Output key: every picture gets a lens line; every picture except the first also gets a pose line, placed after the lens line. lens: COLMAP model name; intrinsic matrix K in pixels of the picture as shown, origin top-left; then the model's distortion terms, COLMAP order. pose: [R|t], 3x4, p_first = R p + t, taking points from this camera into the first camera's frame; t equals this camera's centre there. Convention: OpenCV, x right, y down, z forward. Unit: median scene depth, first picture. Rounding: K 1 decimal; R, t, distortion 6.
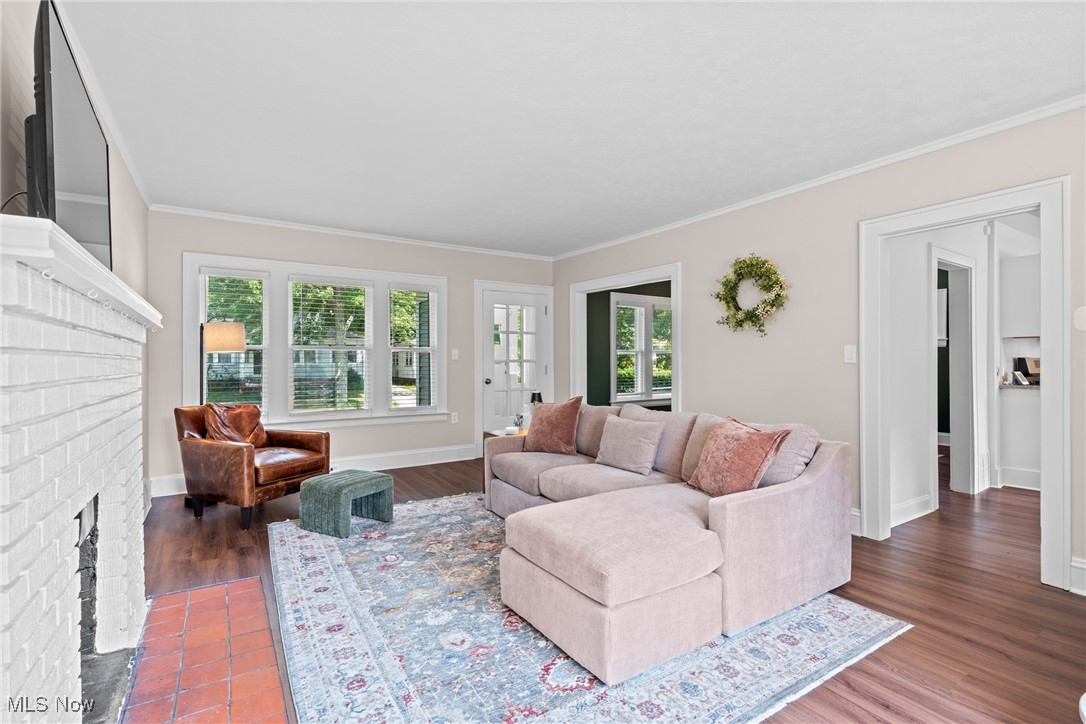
lens RADIAL K [[497.8, 0, 543.4], [0, 497.8, 360.6], [0, 0, 1]] dist [0.002309, -0.000936]
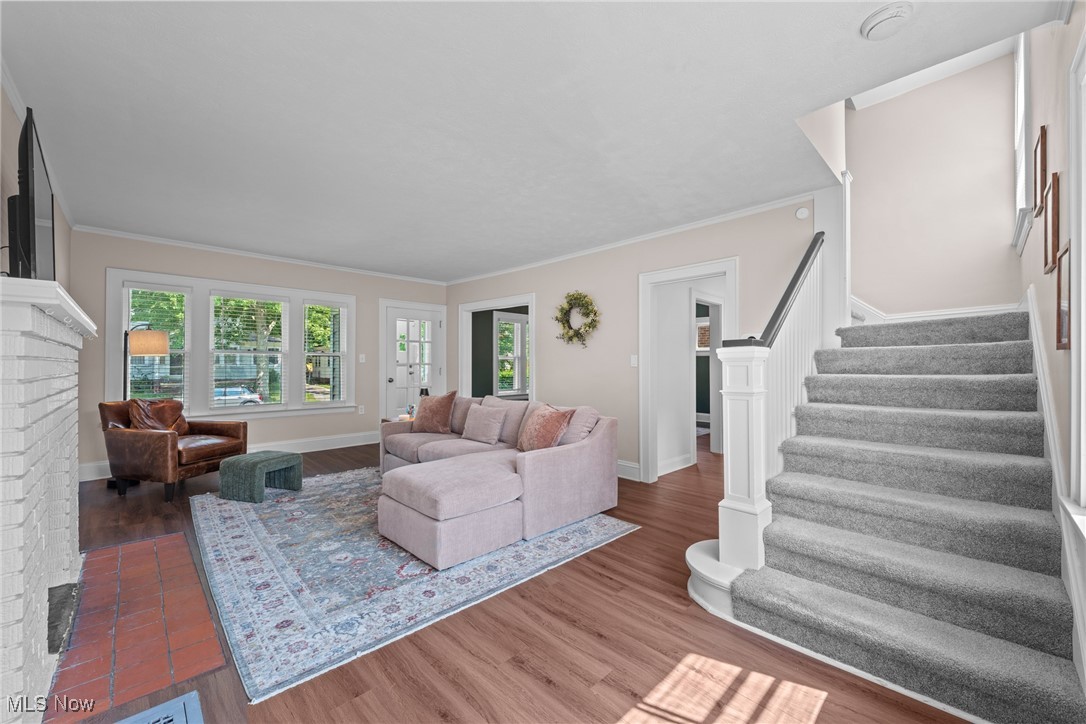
lens RADIAL K [[423.9, 0, 544.6], [0, 423.9, 361.8], [0, 0, 1]] dist [-0.001016, 0.000150]
pose [[0.980214, 0.006272, 0.197841, 0.108271], [-0.005451, 0.999974, -0.004693, -0.003180], [-0.197866, 0.003522, 0.980223, -0.224358]]
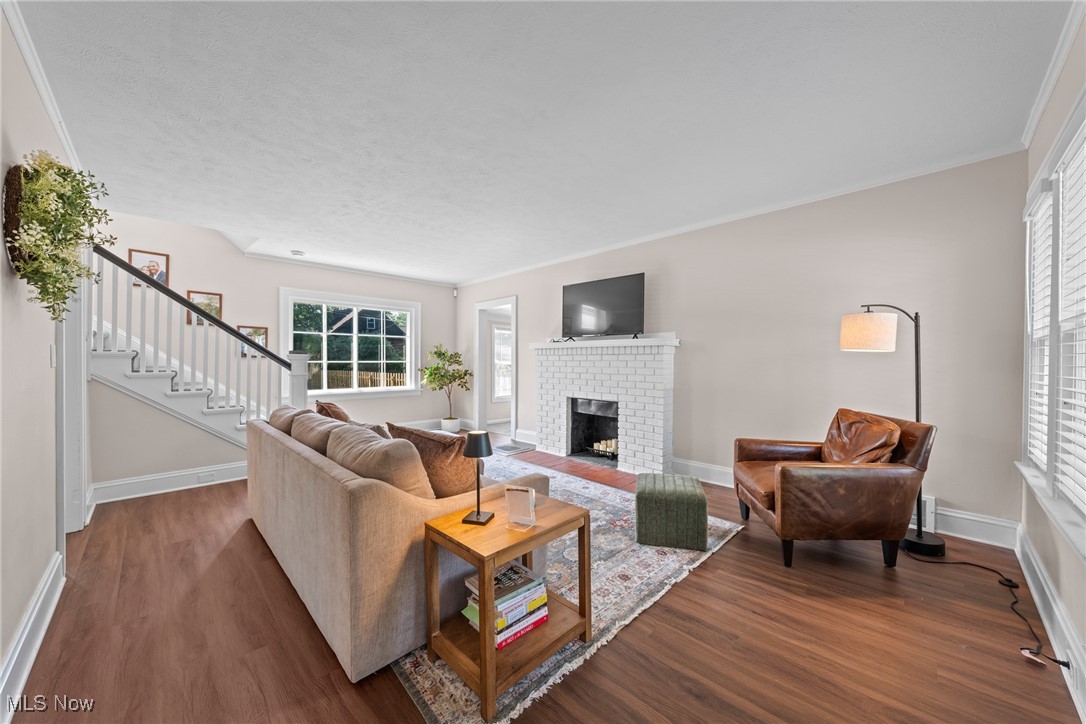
lens RADIAL K [[386.6, 0, 540.8], [0, 386.6, 361.0], [0, 0, 1]] dist [-0.001941, 0.000007]
pose [[-0.977534, 0.003295, -0.210752, 0.011789], [0.002205, 0.999983, 0.005407, -0.012619], [0.210767, 0.004821, -0.977525, 1.987737]]
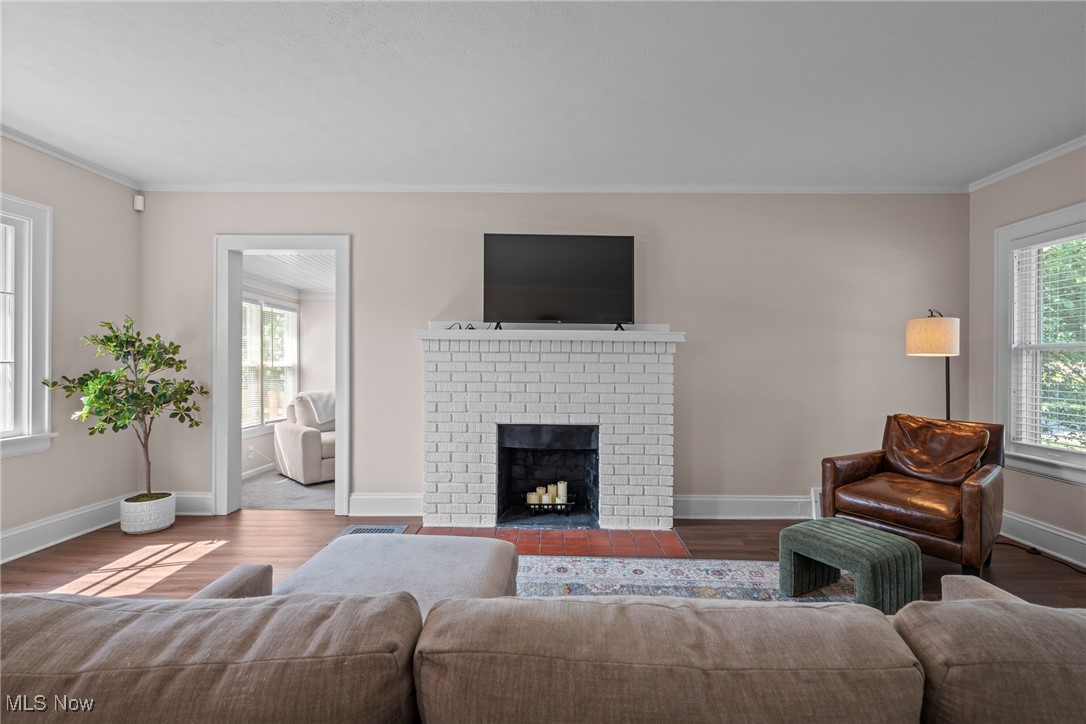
lens RADIAL K [[497.8, 0, 543.9], [0, 497.8, 358.6], [0, 0, 1]] dist [0.002309, -0.000936]
pose [[-0.548438, -0.002375, -0.836188, 0.513160], [-0.008209, 0.999963, 0.002544, -0.017054], [0.836151, 0.008260, -0.548437, 1.211685]]
